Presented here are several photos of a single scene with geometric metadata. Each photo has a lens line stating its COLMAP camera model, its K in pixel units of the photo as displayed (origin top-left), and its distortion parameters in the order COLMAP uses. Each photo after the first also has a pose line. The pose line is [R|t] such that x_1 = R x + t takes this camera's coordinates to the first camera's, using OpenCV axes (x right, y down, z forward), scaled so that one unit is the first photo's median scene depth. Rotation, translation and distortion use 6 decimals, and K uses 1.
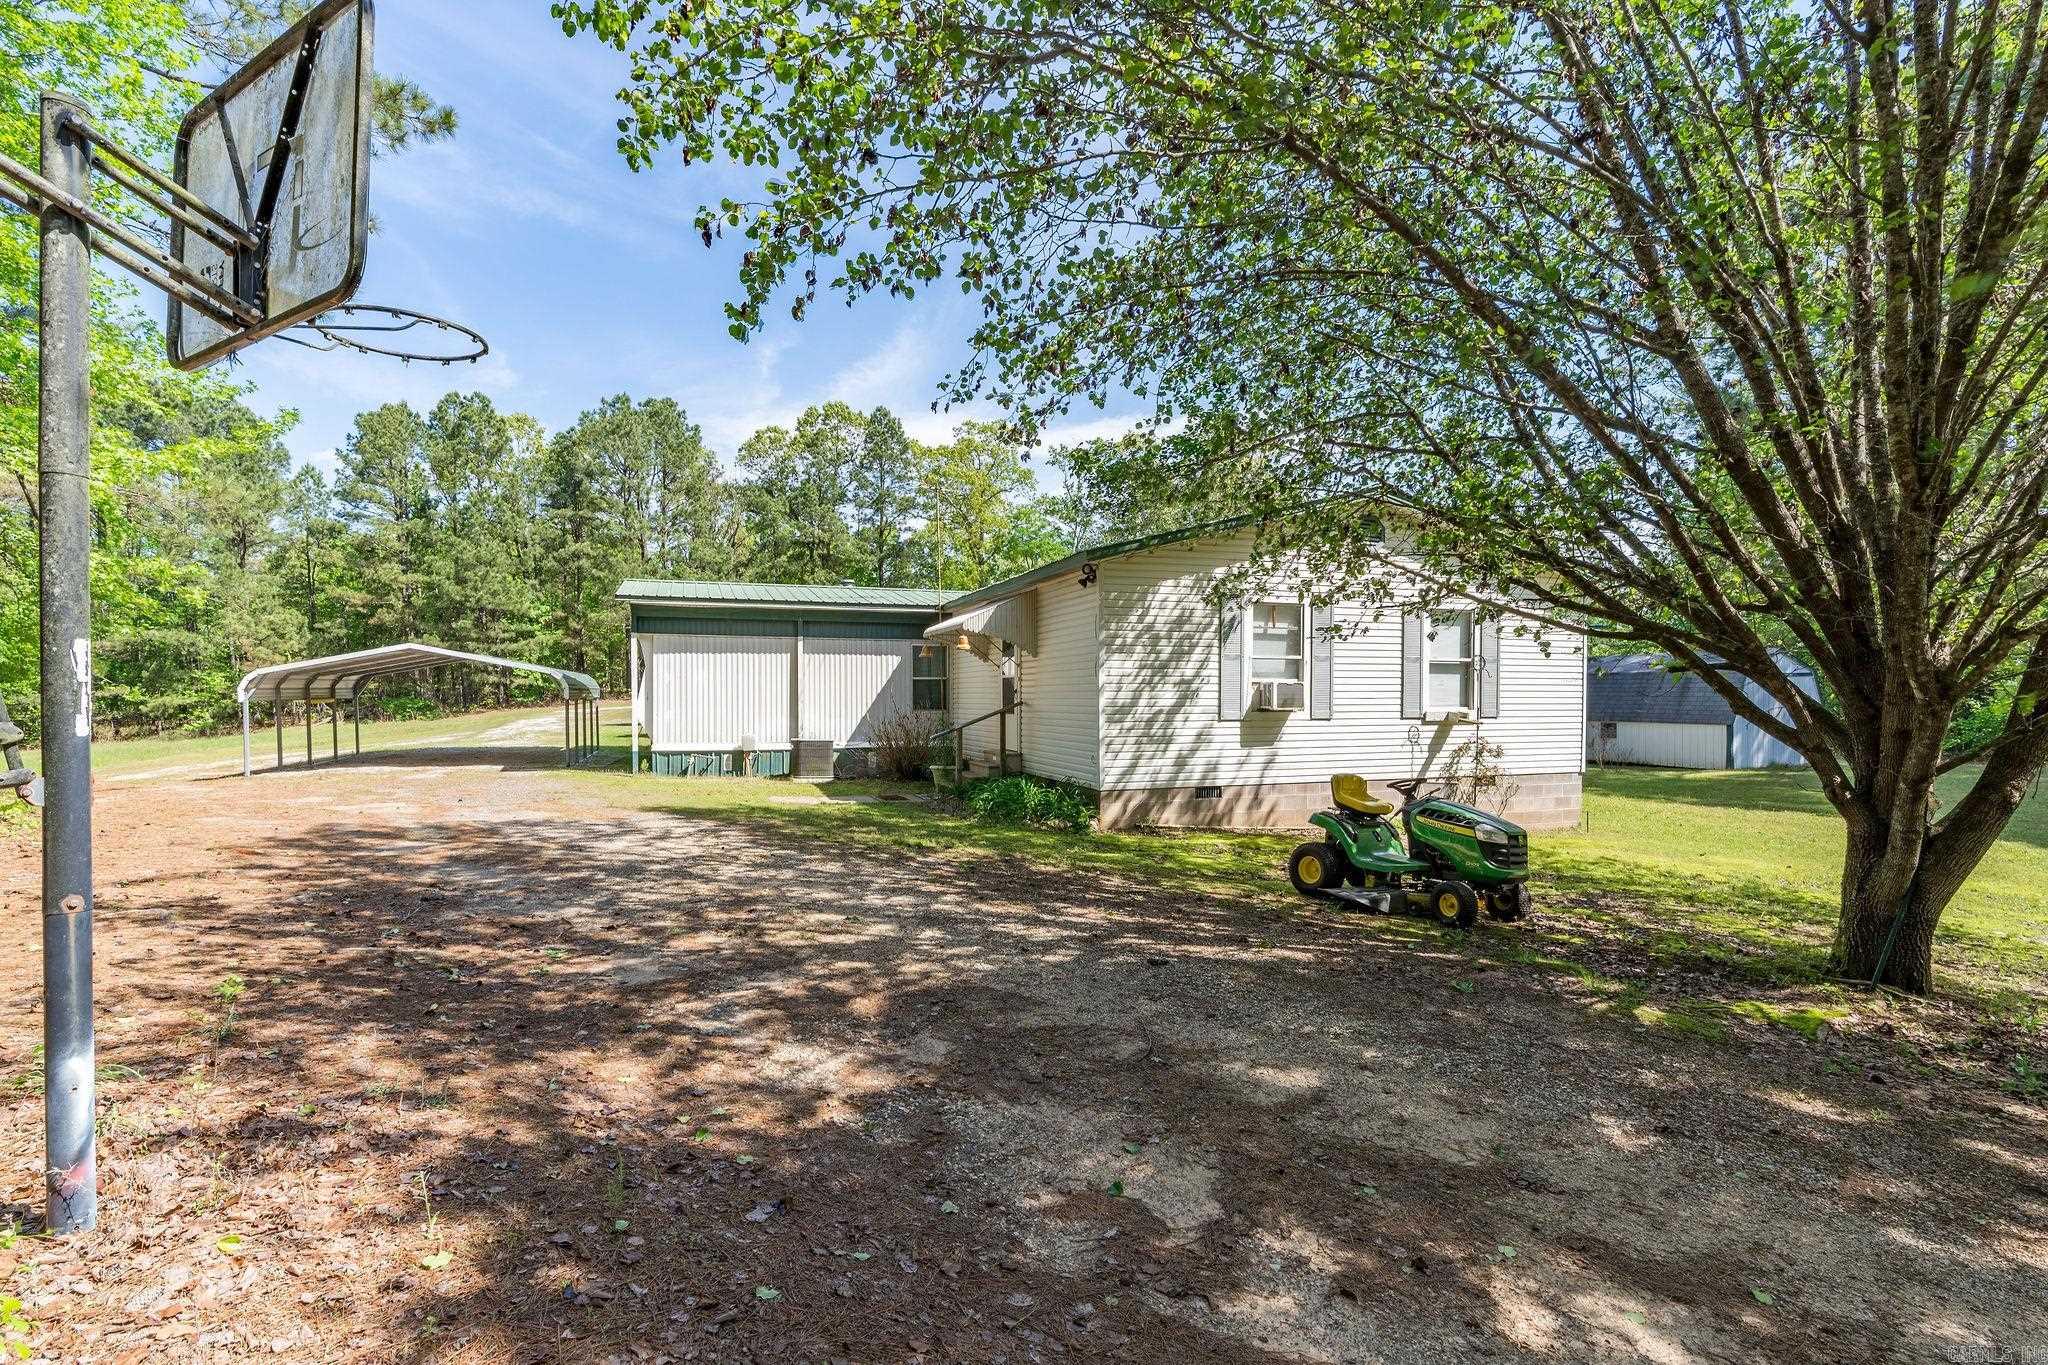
lens RADIAL K [[937.6, 0, 1024.1], [0, 937.6, 696.1], [0, 0, 1]] dist [-0.010314, 0.000723]
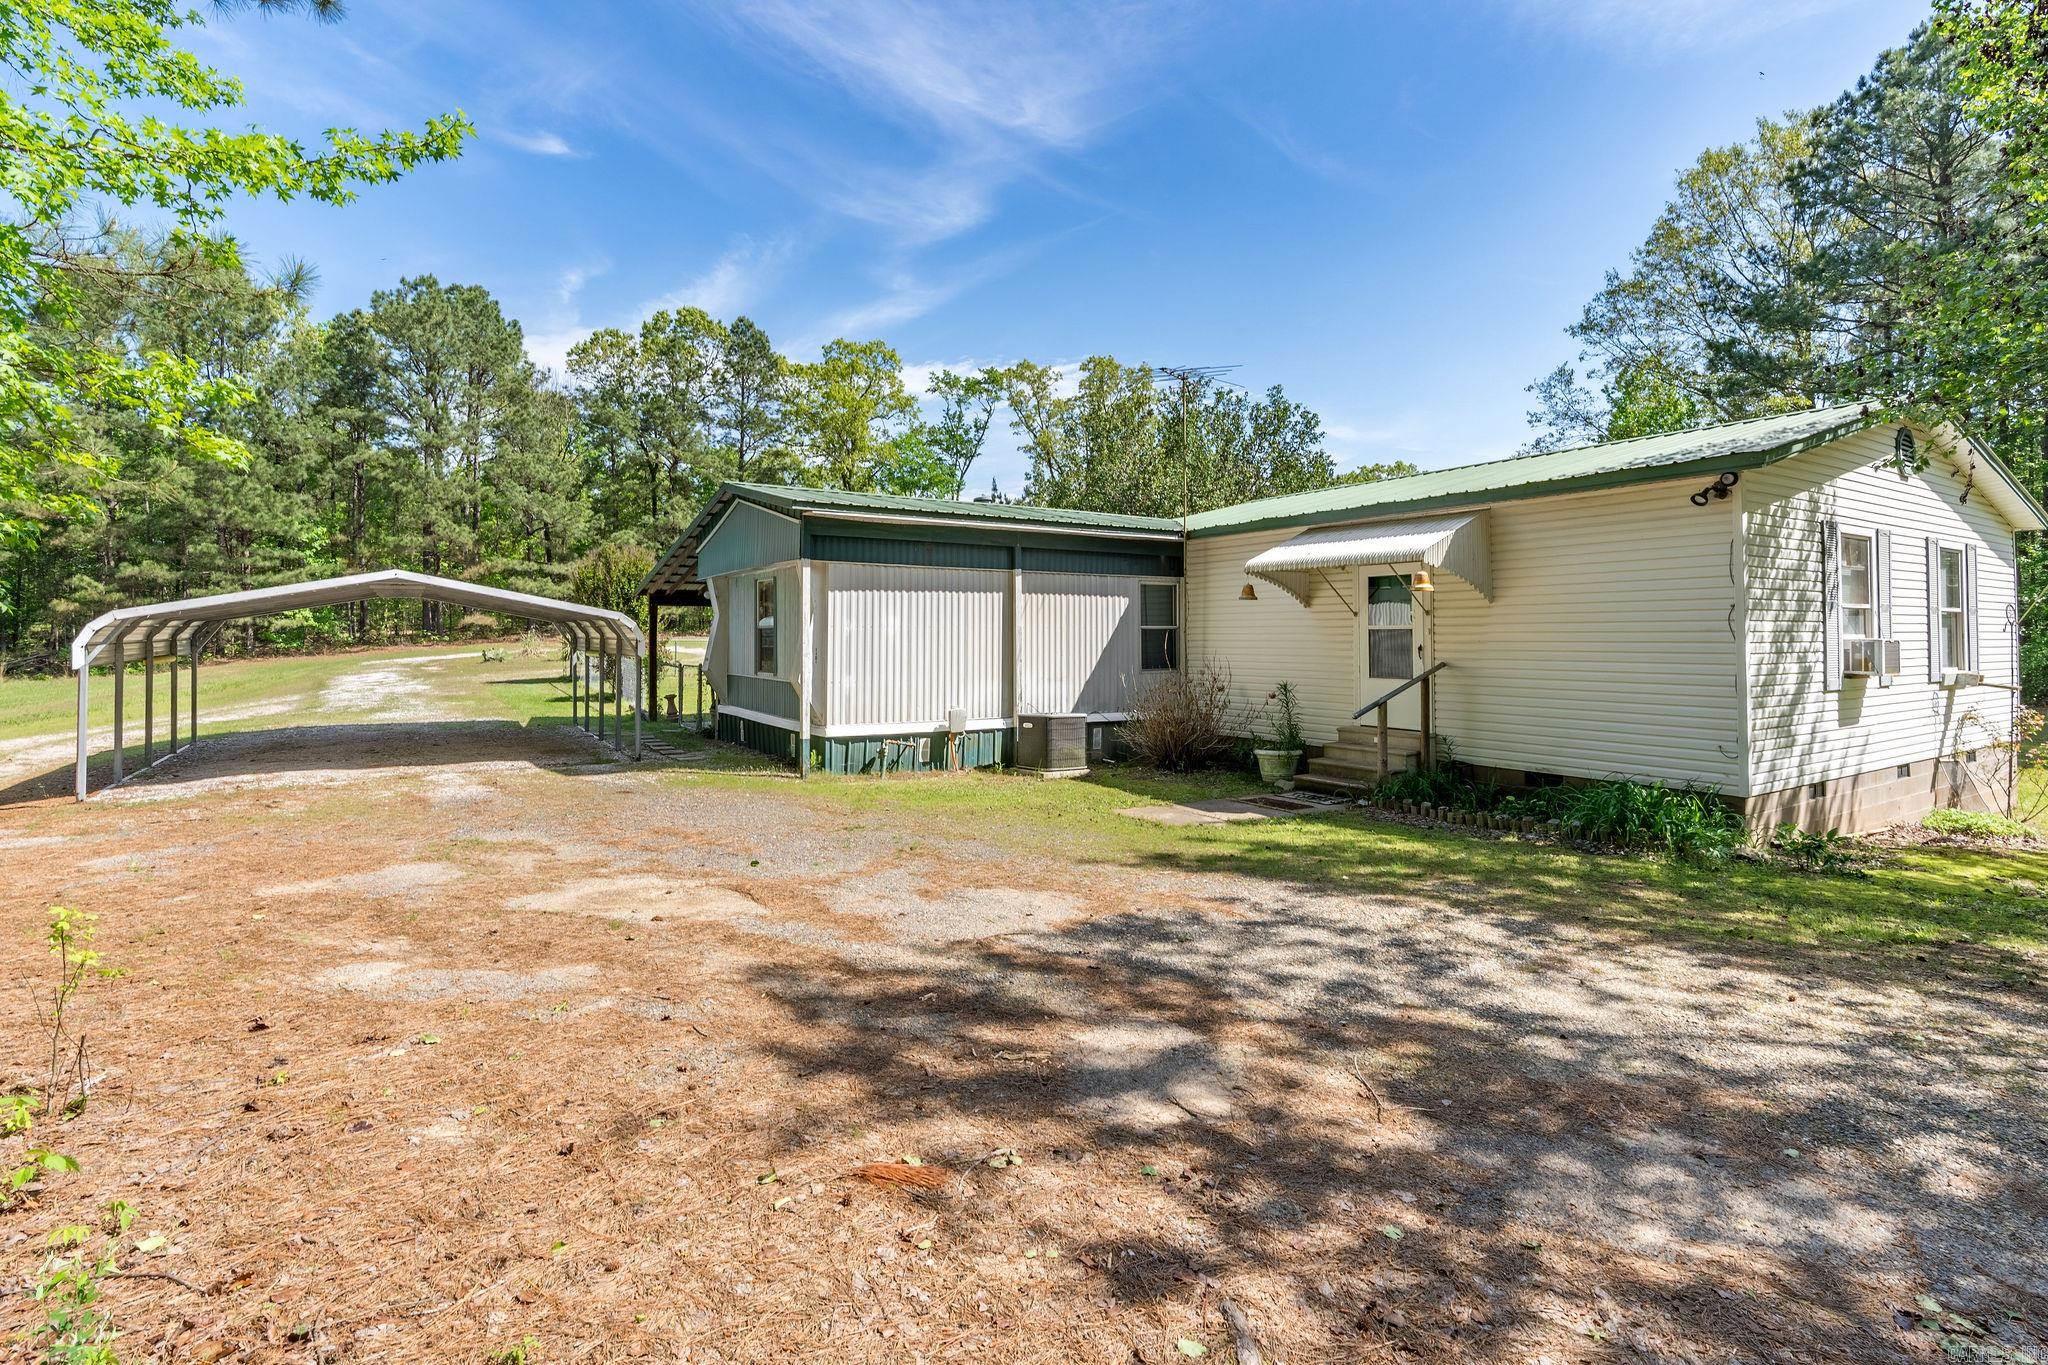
lens RADIAL K [[937.6, 0, 1043.0], [0, 937.6, 600.9], [0, 0, 1]] dist [-0.010314, 0.000723]
pose [[0.969269, 0.008682, 0.245849, -0.120099], [0.000897, 0.999246, -0.038822, -0.003447], [-0.246001, 0.037849, 0.968530, 0.092967]]
